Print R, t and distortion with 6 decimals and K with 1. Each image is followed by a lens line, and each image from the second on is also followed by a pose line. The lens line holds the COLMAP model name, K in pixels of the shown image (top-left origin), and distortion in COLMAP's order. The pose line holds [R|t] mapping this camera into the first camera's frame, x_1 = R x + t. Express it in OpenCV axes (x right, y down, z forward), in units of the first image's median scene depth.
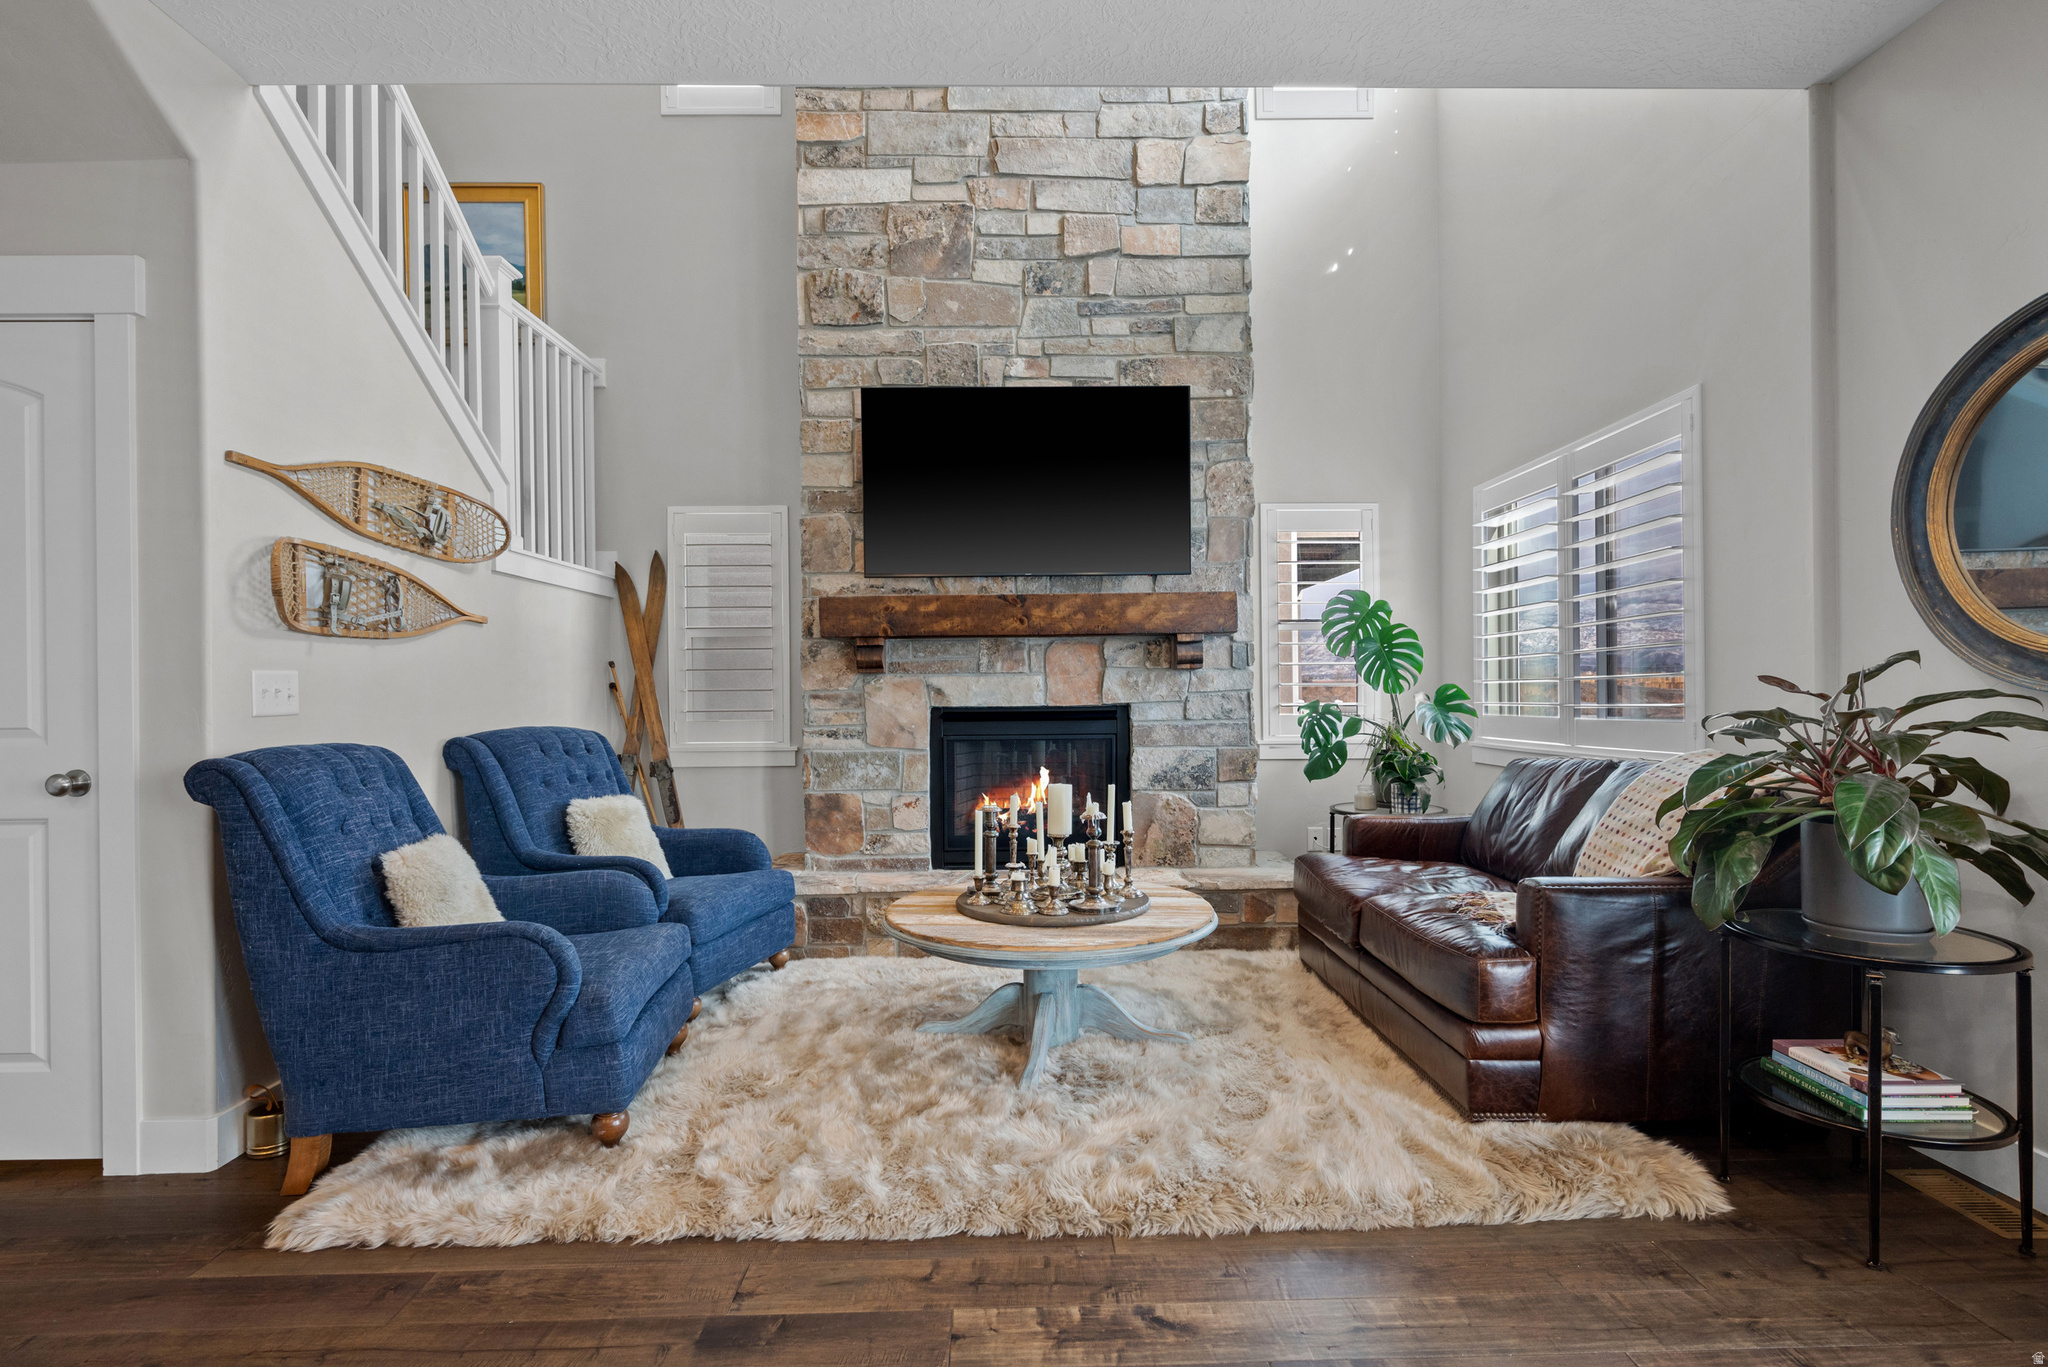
lens RADIAL K [[985.2, 0, 1031.9], [0, 985.2, 698.2], [0, 0, 1]] dist [-0.000998, 0.000858]
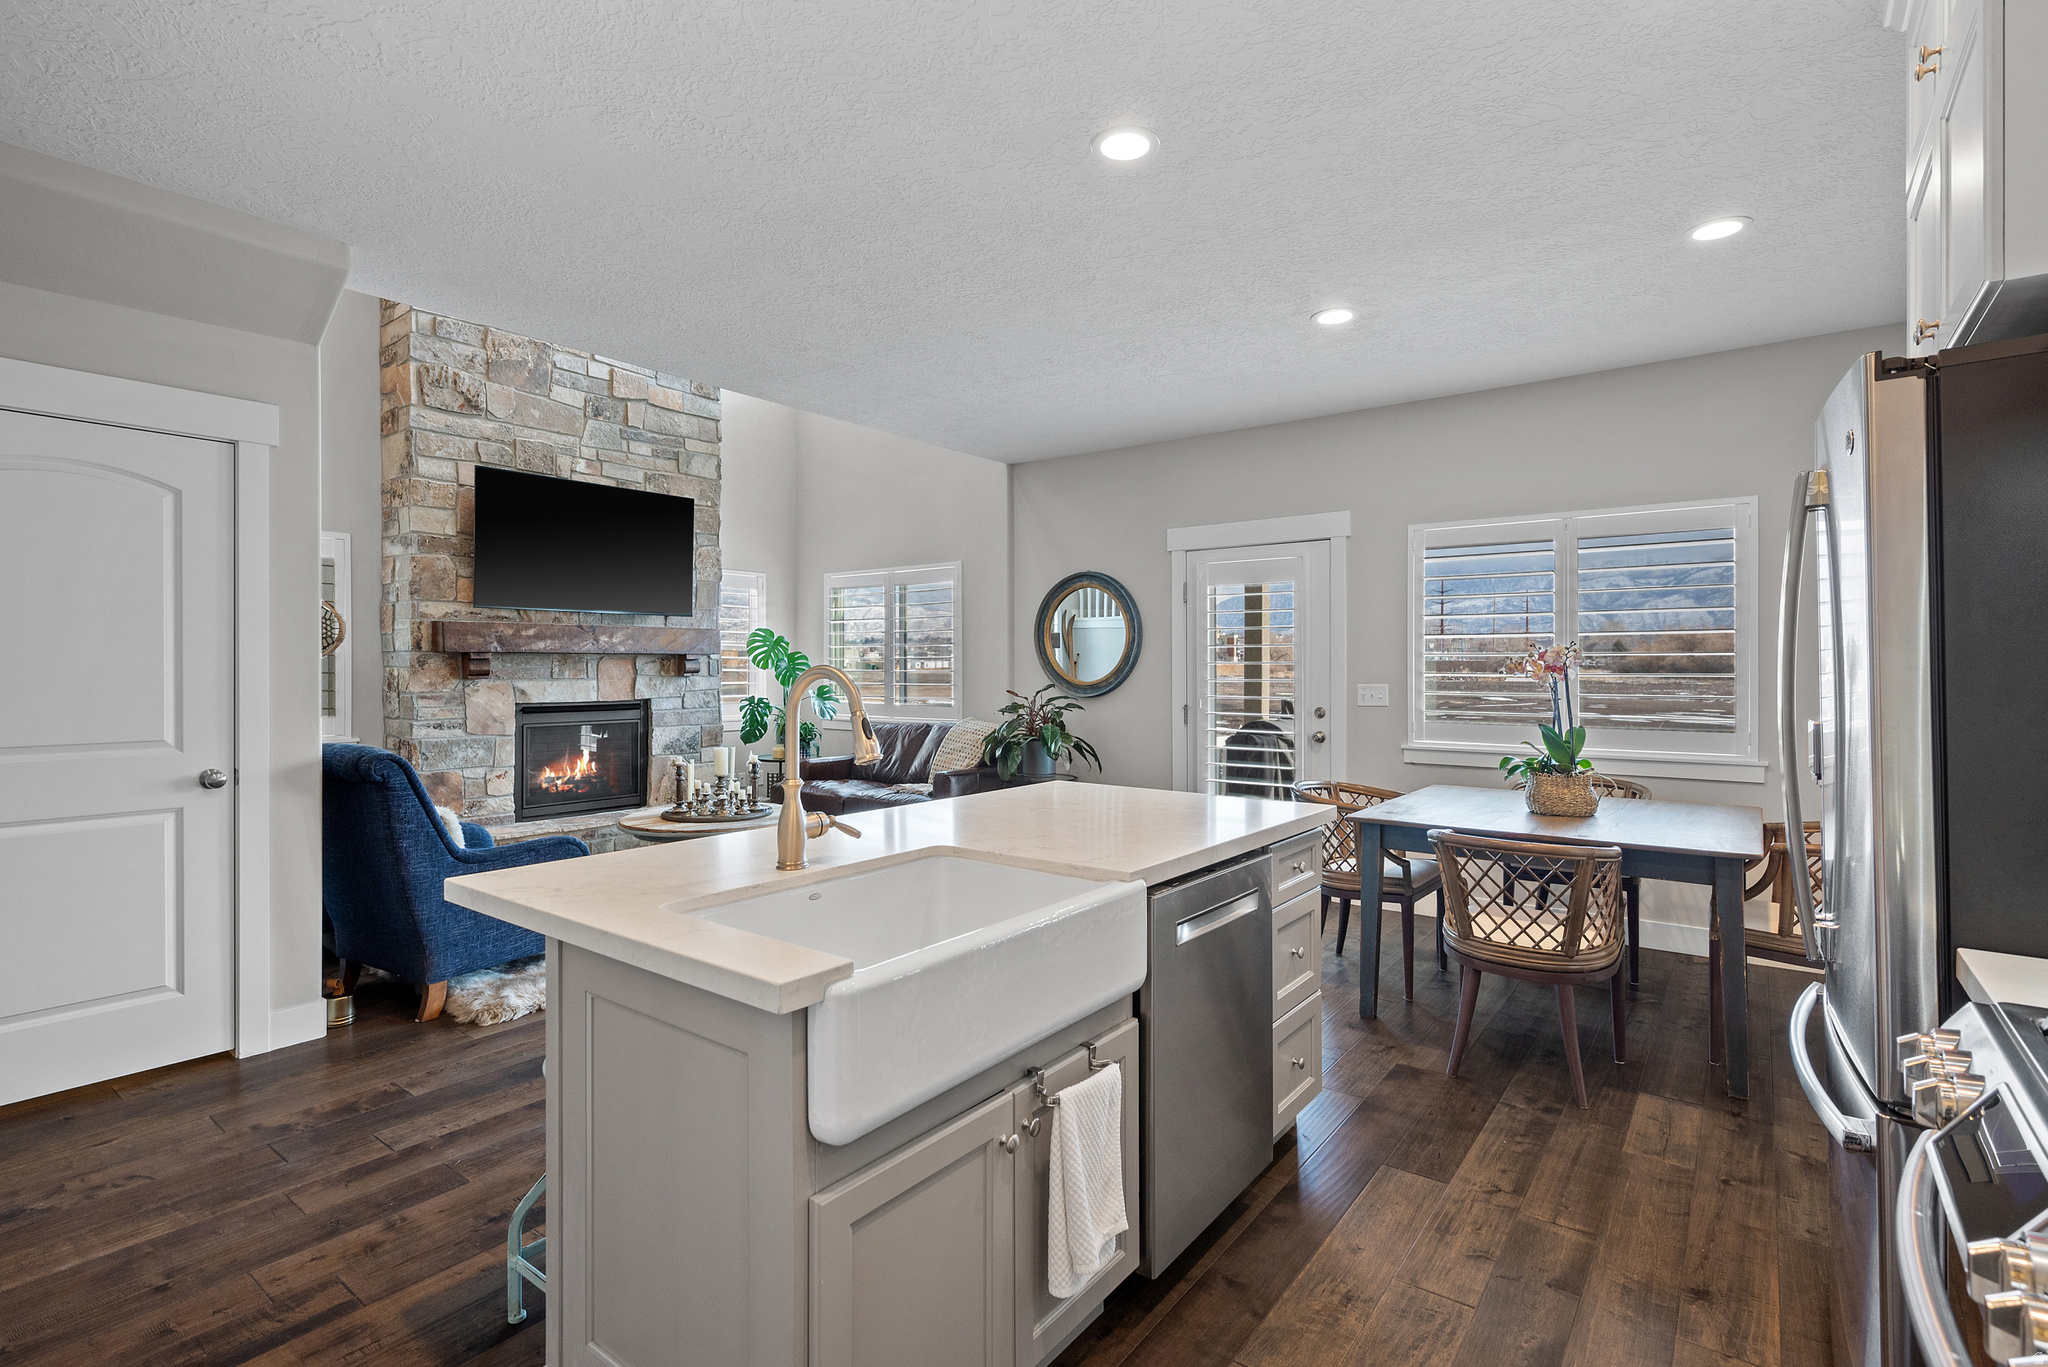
lens RADIAL K [[933.5, 0, 1019.0], [0, 933.5, 677.5], [0, 0, 1]] dist [0.003972, 0.000277]
pose [[0.635247, 0.002526, 0.772305, -0.662412], [-0.005710, 0.999983, 0.001426, -0.033107], [-0.772288, -0.005316, 0.635250, -0.361206]]
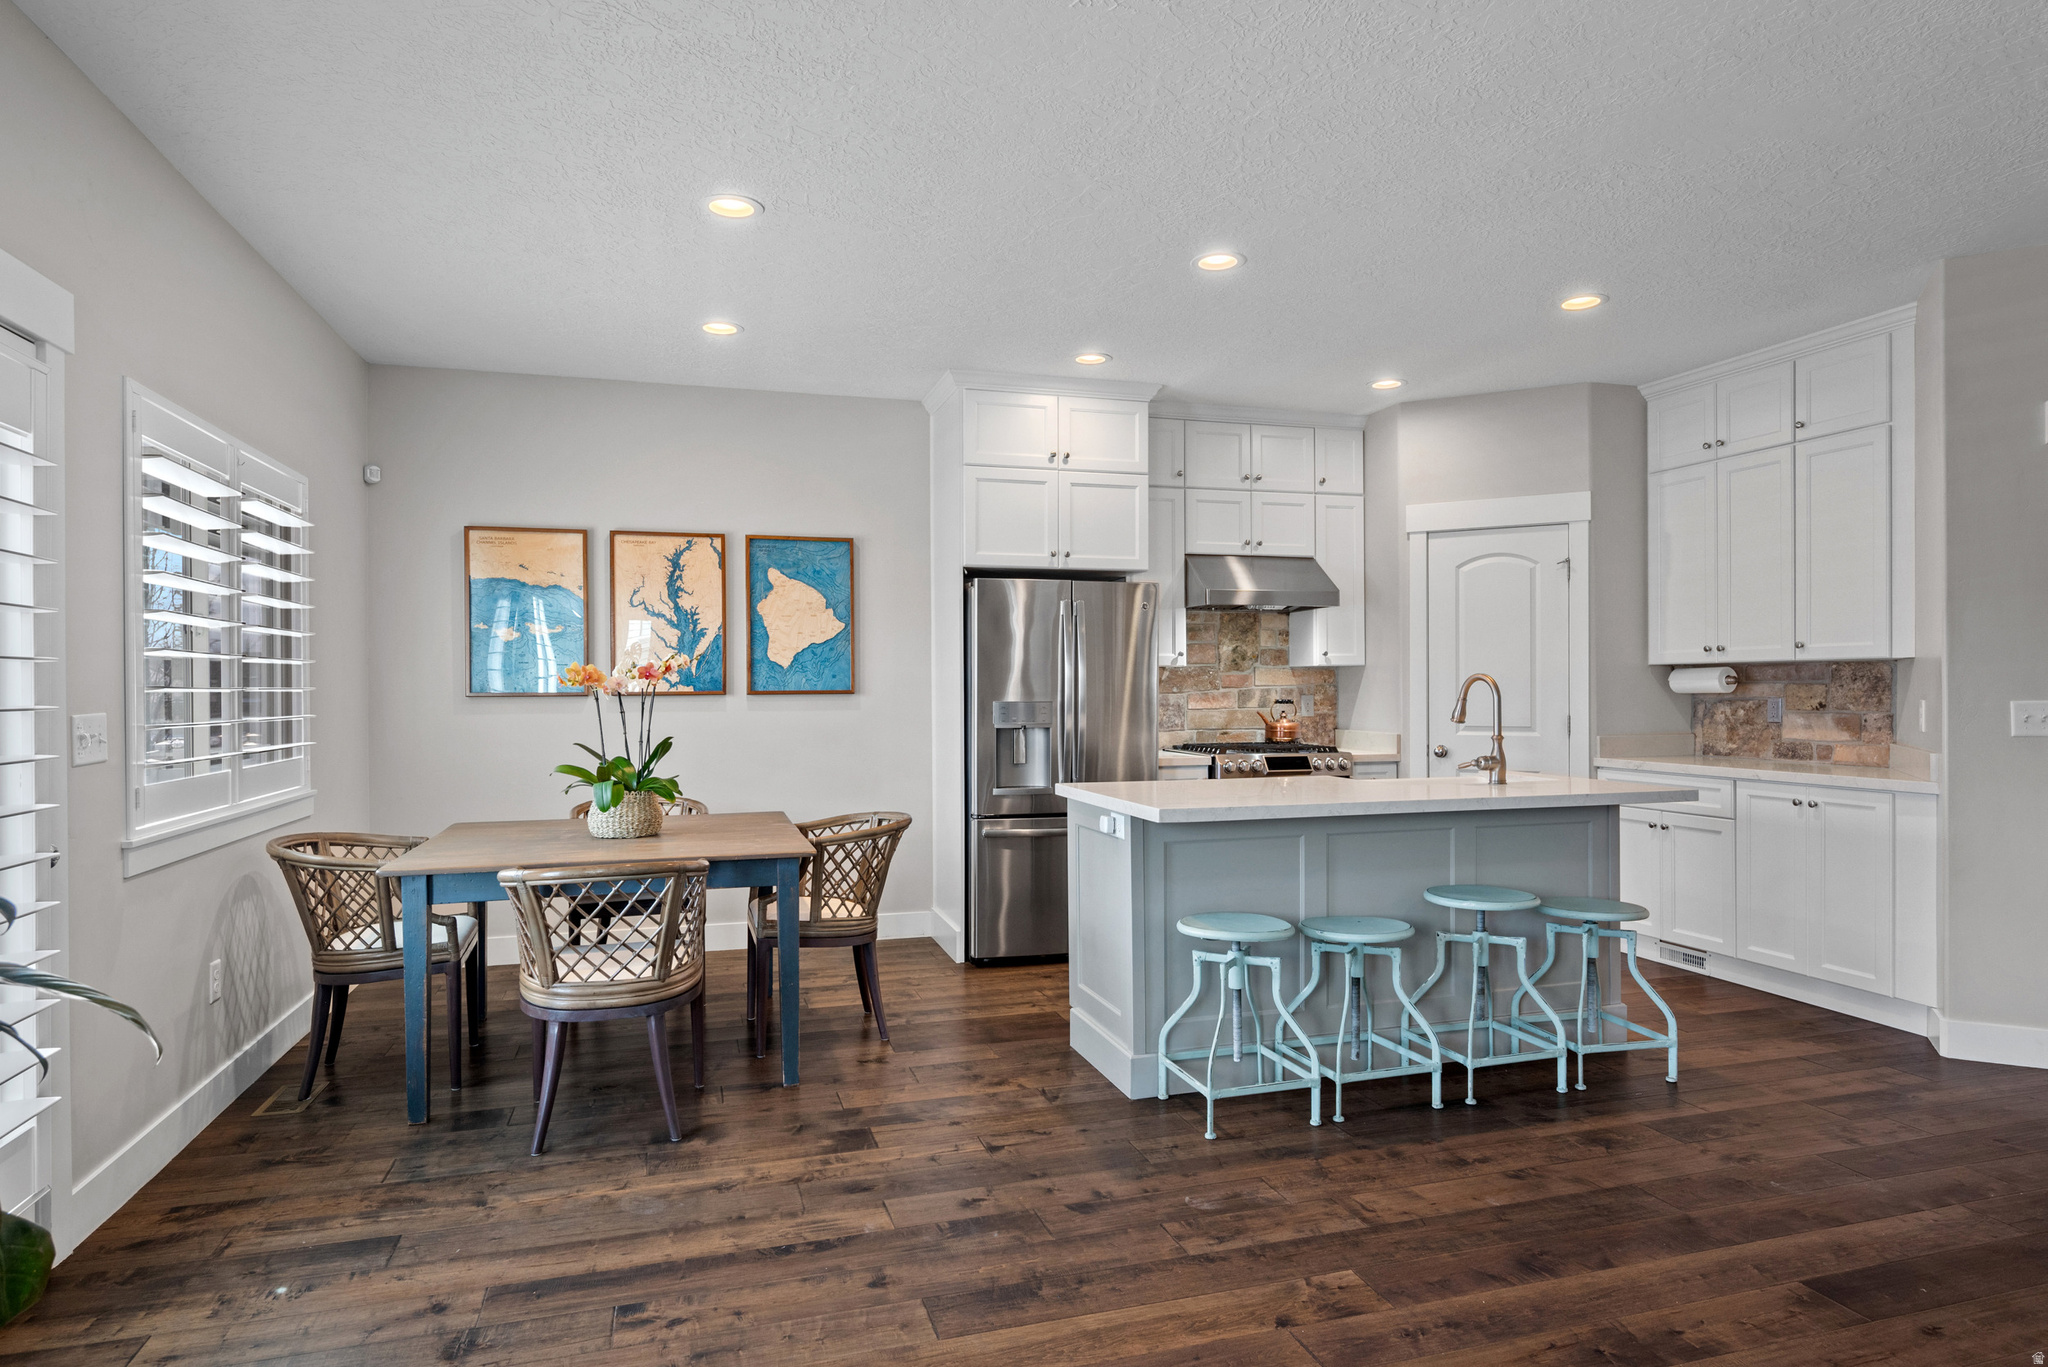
lens RADIAL K [[1178.1, 0, 1025.8], [0, 1178.1, 689.9], [0, 0, 1]] dist [-0.003087, 0.000964]
pose [[-0.965466, 0.015575, -0.260064, 0.172679], [0.014906, 0.999879, 0.004545, -0.033915], [0.260103, 0.000511, -0.965581, 0.754067]]
